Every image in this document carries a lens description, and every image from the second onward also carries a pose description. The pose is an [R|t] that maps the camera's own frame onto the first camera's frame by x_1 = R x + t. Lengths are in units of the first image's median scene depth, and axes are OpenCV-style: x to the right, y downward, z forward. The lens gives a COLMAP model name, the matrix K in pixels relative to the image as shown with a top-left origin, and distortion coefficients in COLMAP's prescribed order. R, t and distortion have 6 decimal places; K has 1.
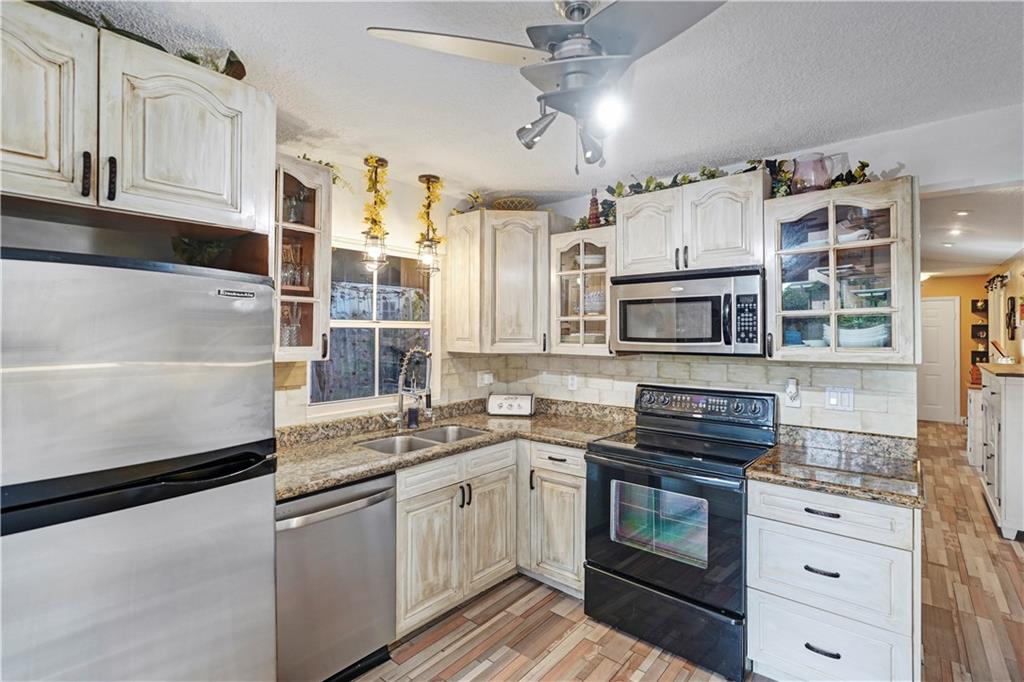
lens RADIAL K [[476.2, 0, 509.4], [0, 476.2, 327.7], [0, 0, 1]] dist [-0.001644, 0.000160]
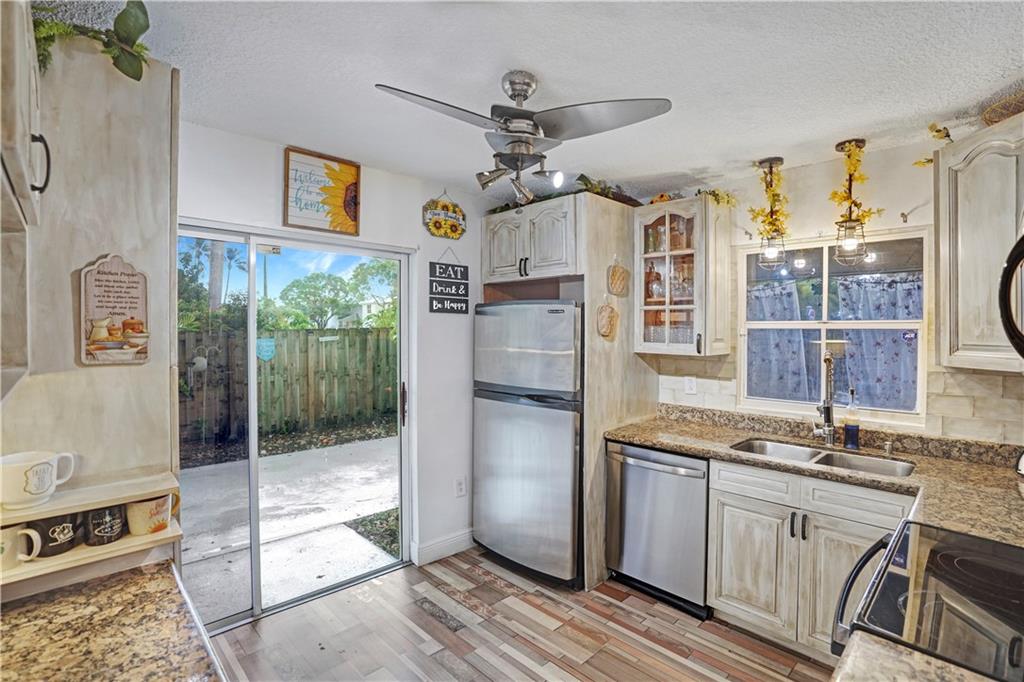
lens RADIAL K [[482.3, 0, 516.7], [0, 482.3, 339.1], [0, 0, 1]] dist [-0.051810, 0.000234]
pose [[-0.090684, 0.010714, -0.995822, 0.735037], [0.000904, 0.999943, 0.010676, 0.010595], [0.995879, 0.000068, -0.090689, 0.543363]]
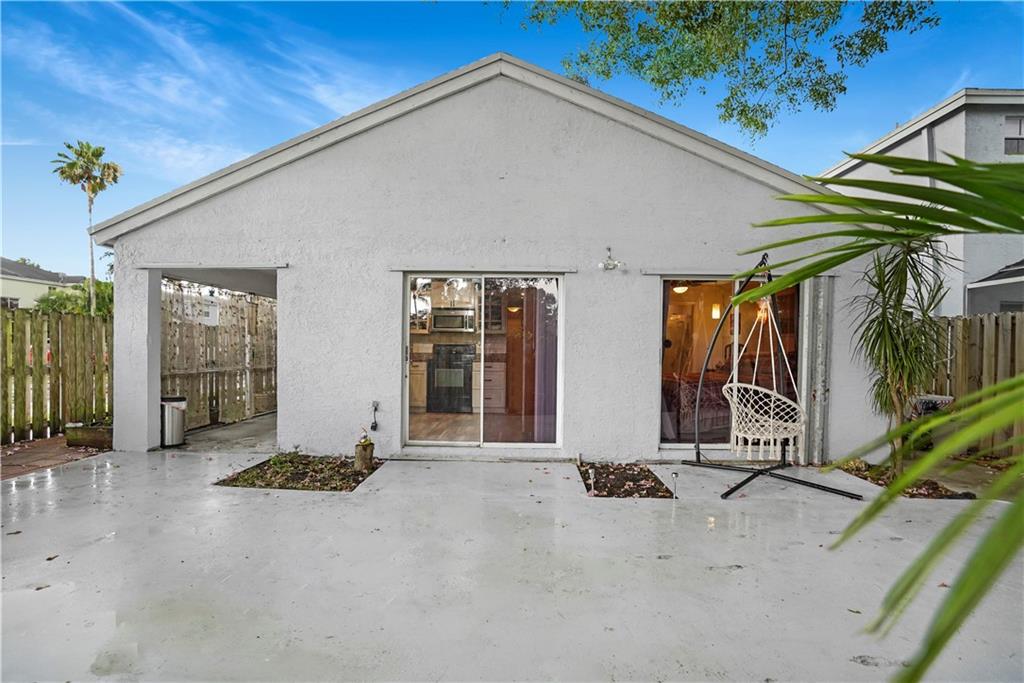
lens RADIAL K [[482.3, 0, 516.7], [0, 482.3, 339.6], [0, 0, 1]] dist [-0.051810, 0.000234]
pose [[0.766164, 0.006612, 0.642611, -1.390599], [-0.015764, 0.999840, 0.008507, 0.066513], [-0.642452, -0.016647, 0.766145, -1.781439]]
